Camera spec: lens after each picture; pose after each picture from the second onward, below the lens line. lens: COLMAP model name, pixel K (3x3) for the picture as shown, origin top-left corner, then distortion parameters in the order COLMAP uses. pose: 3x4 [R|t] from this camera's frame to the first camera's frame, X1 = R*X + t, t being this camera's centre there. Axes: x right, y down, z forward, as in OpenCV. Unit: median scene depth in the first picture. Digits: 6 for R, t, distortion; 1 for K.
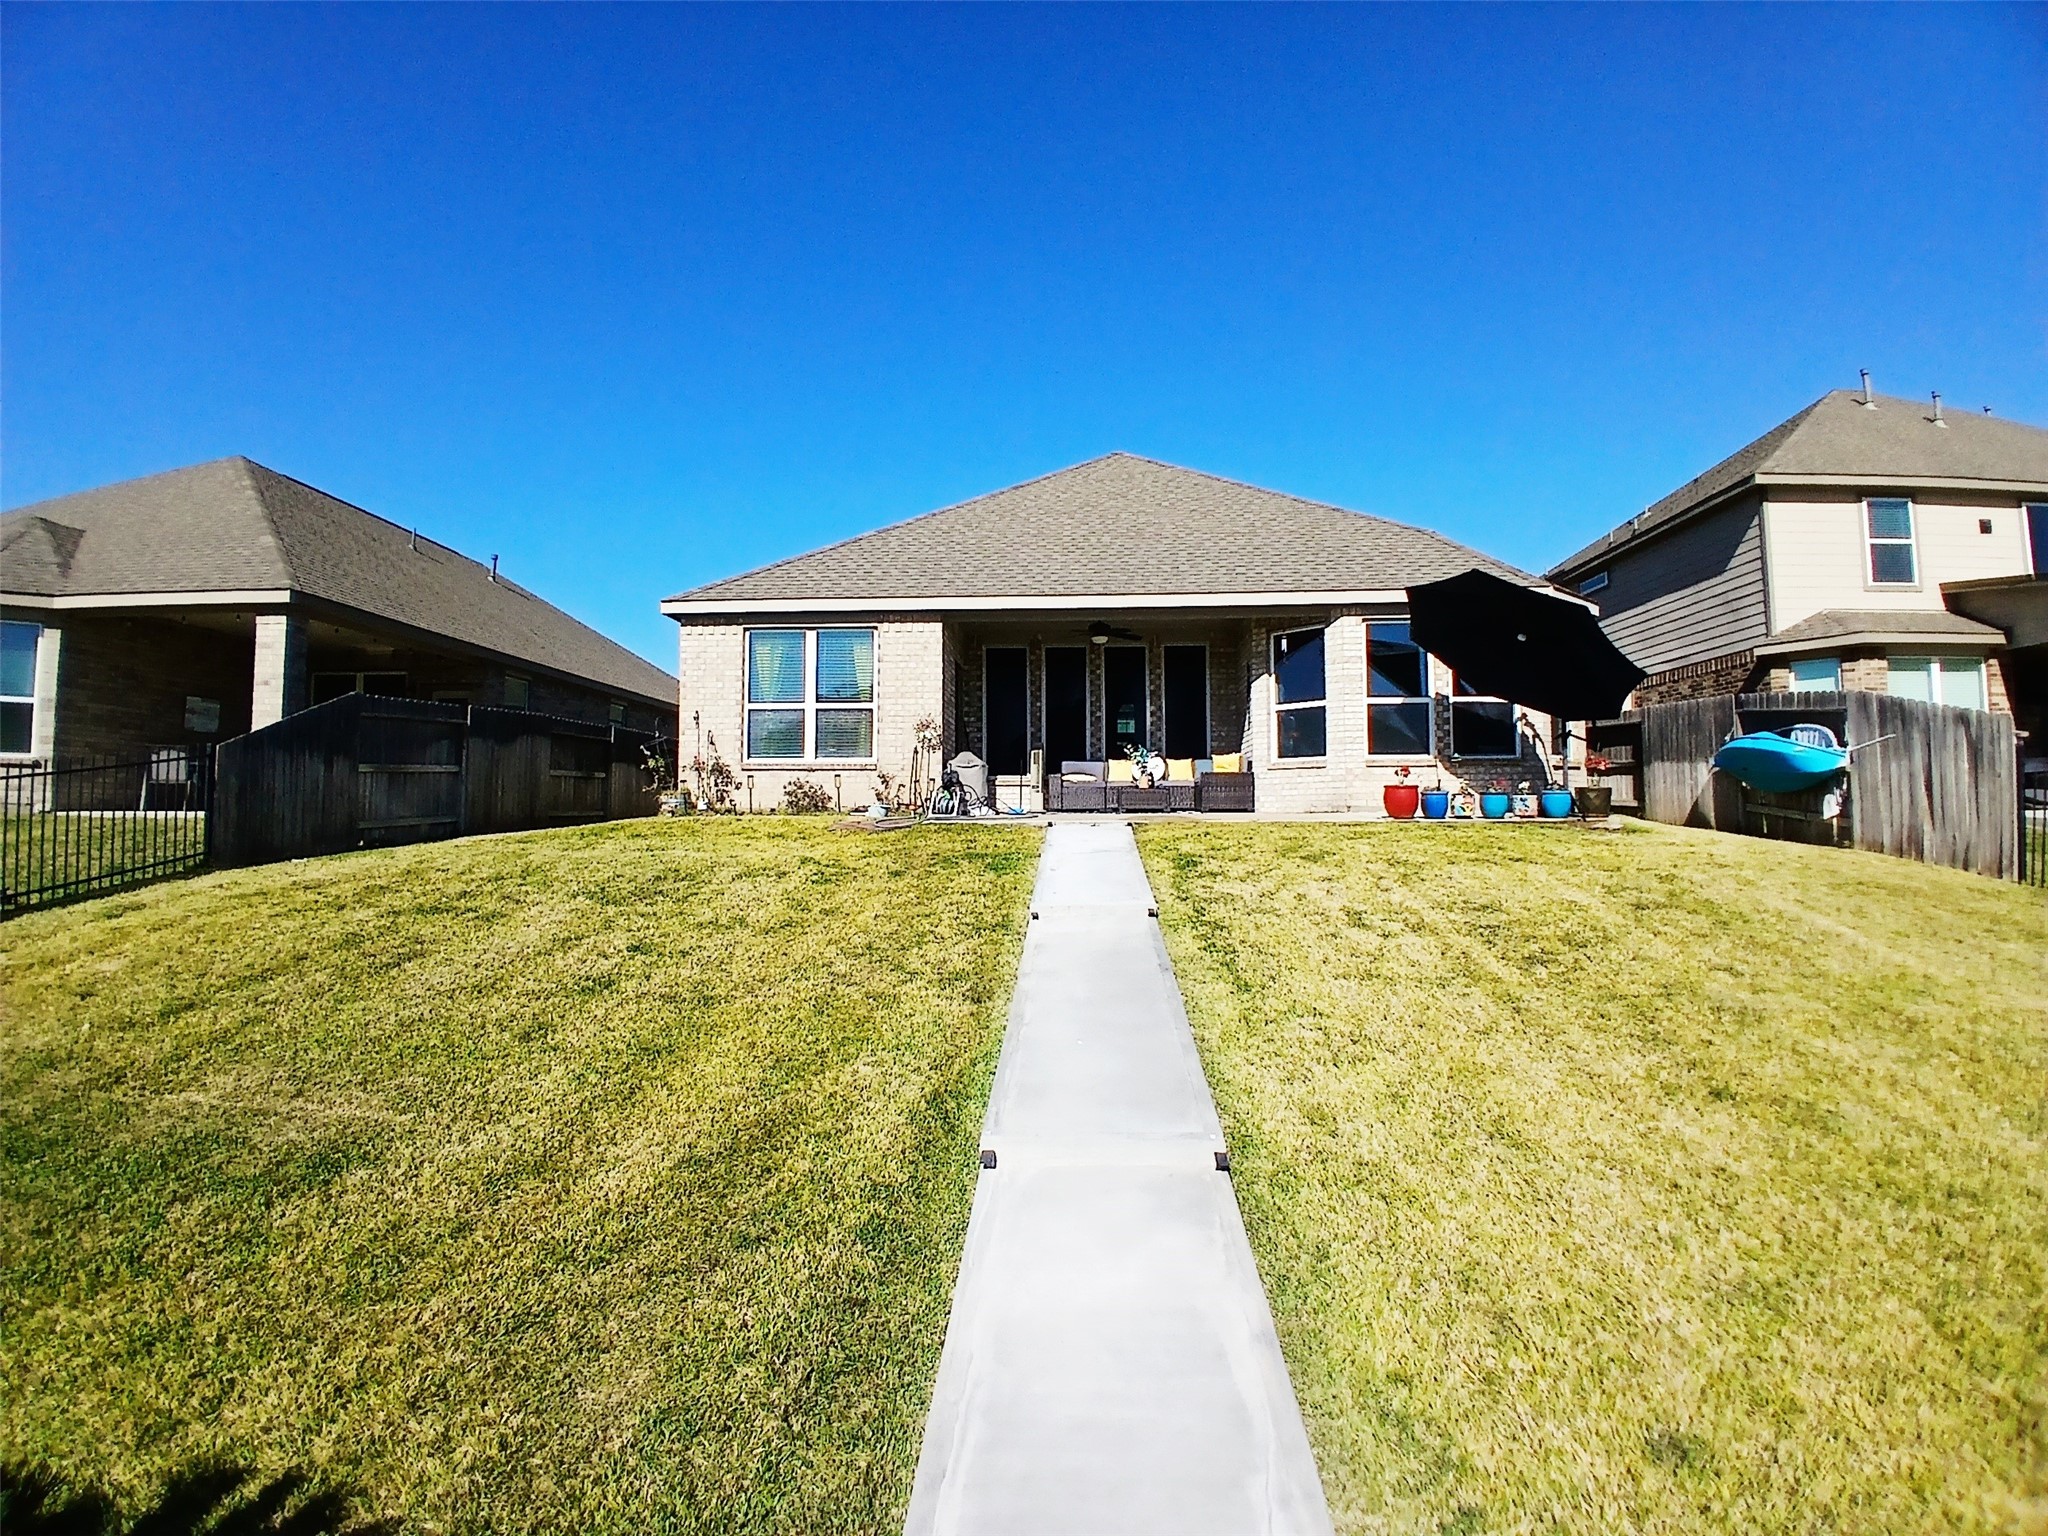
lens RADIAL K [[1014.7, 0, 1024.0], [0, 1014.7, 768.0], [0, 0, 1]] dist [0.000429, -0.041790]
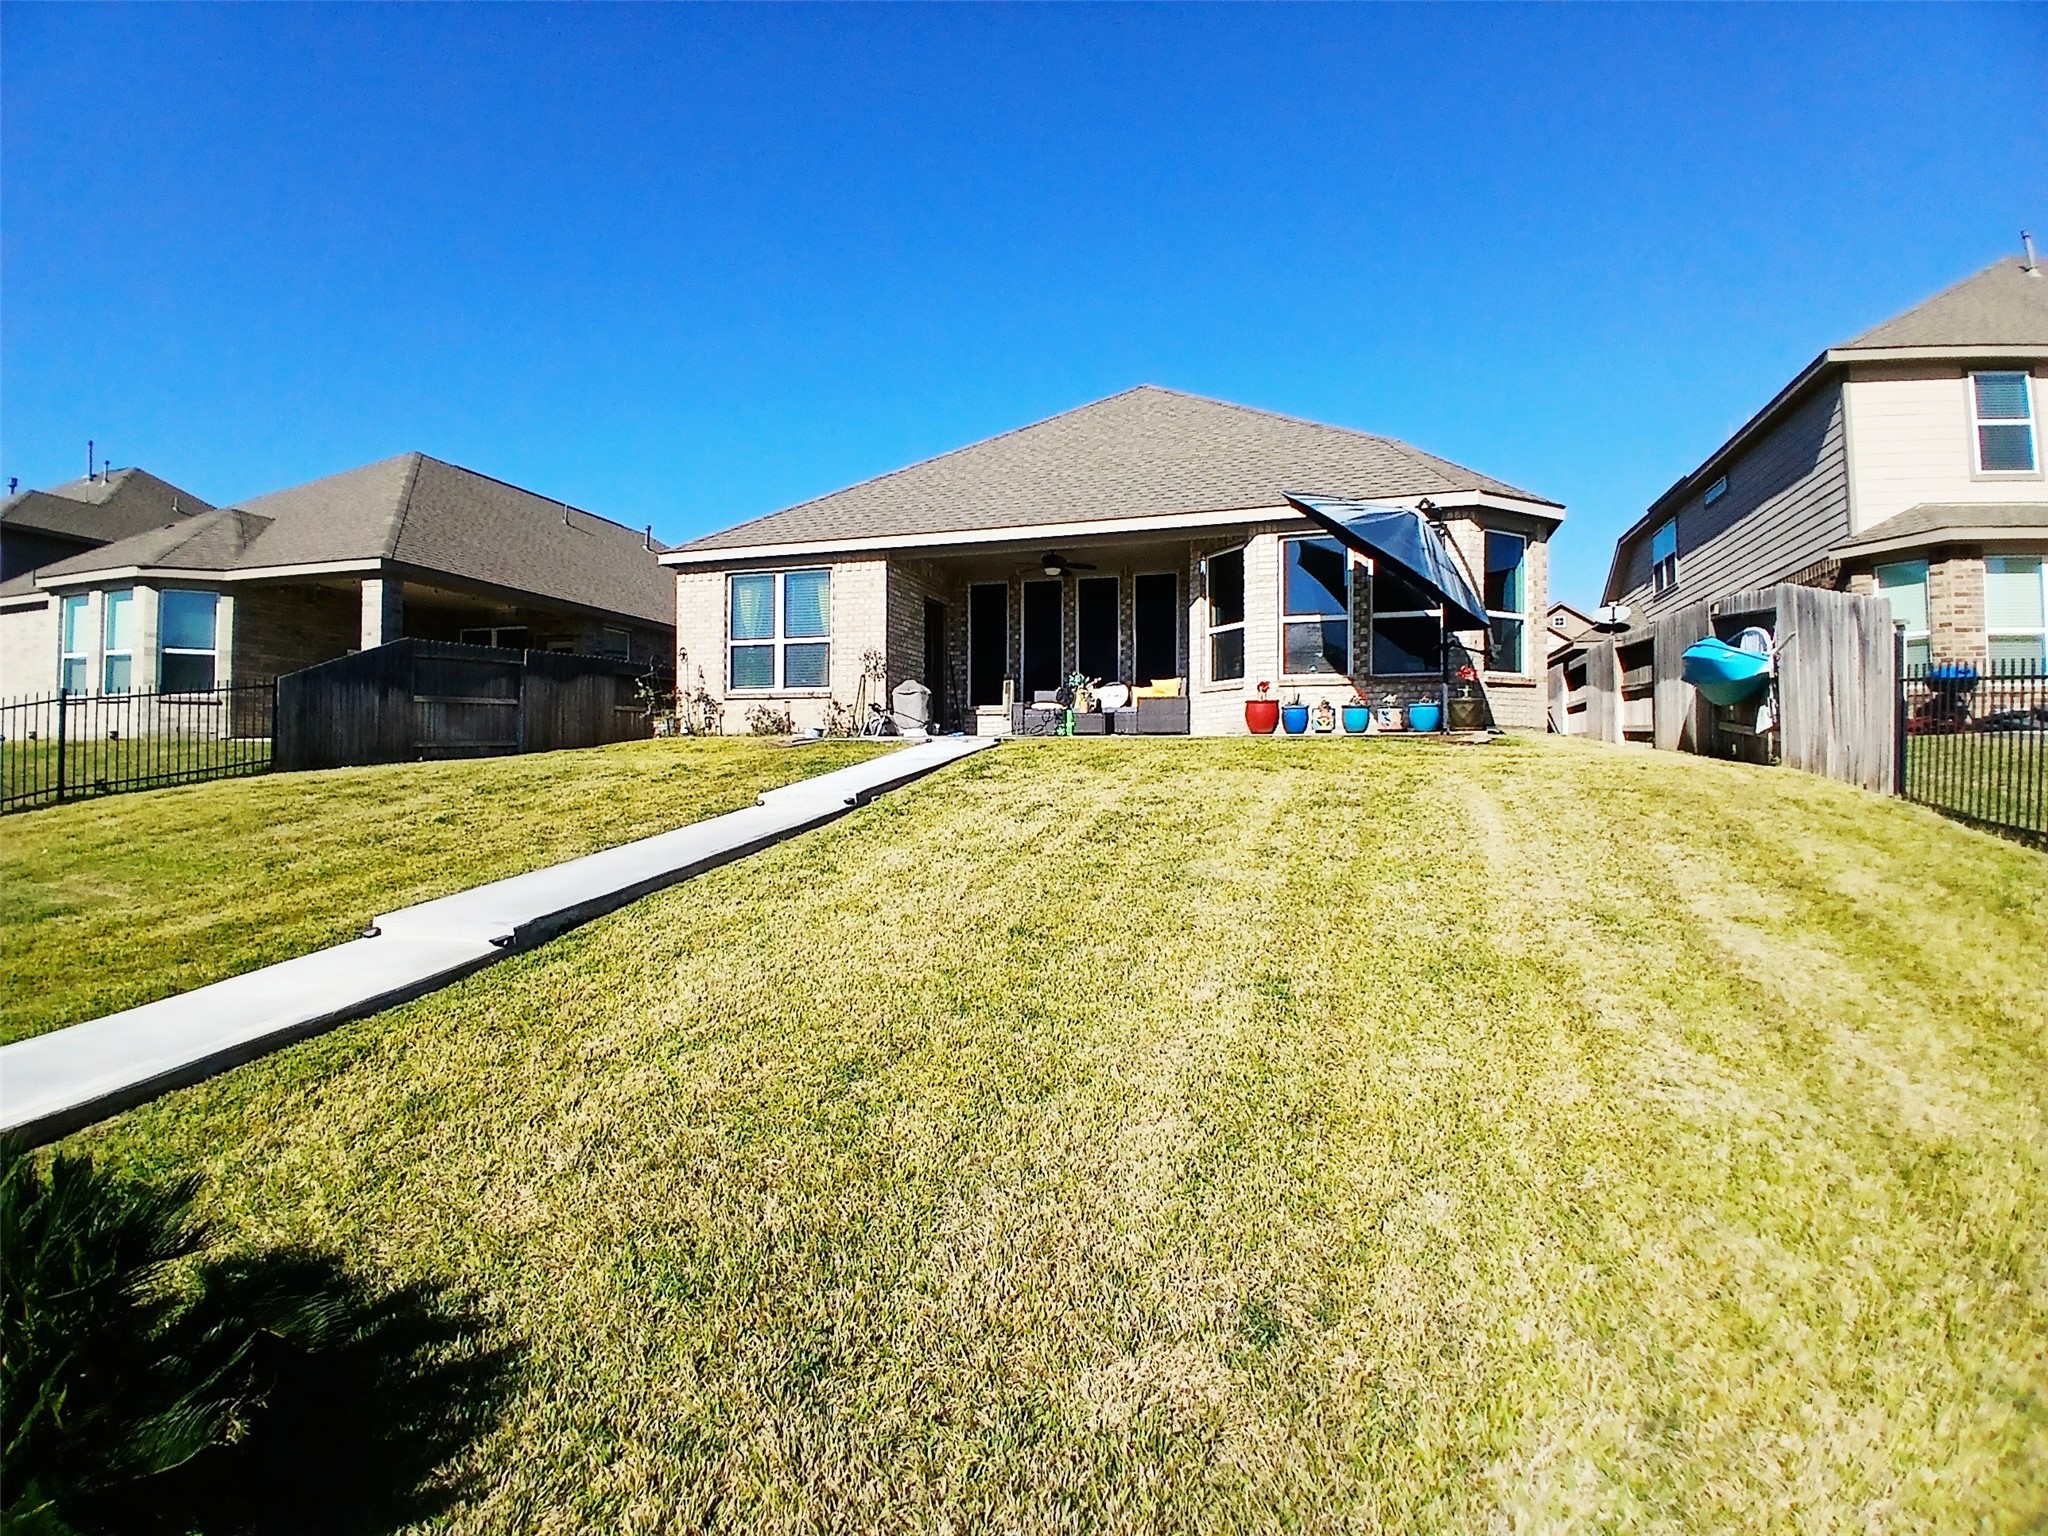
lens RADIAL K [[1014.7, 0, 1024.0], [0, 1014.7, 768.0], [0, 0, 1]] dist [0.000429, -0.041790]
pose [[0.968450, 0.003909, -0.249179, 0.329341], [0.006648, 0.999116, 0.041514, 0.033754], [0.249121, -0.041860, 0.967567, -0.021100]]
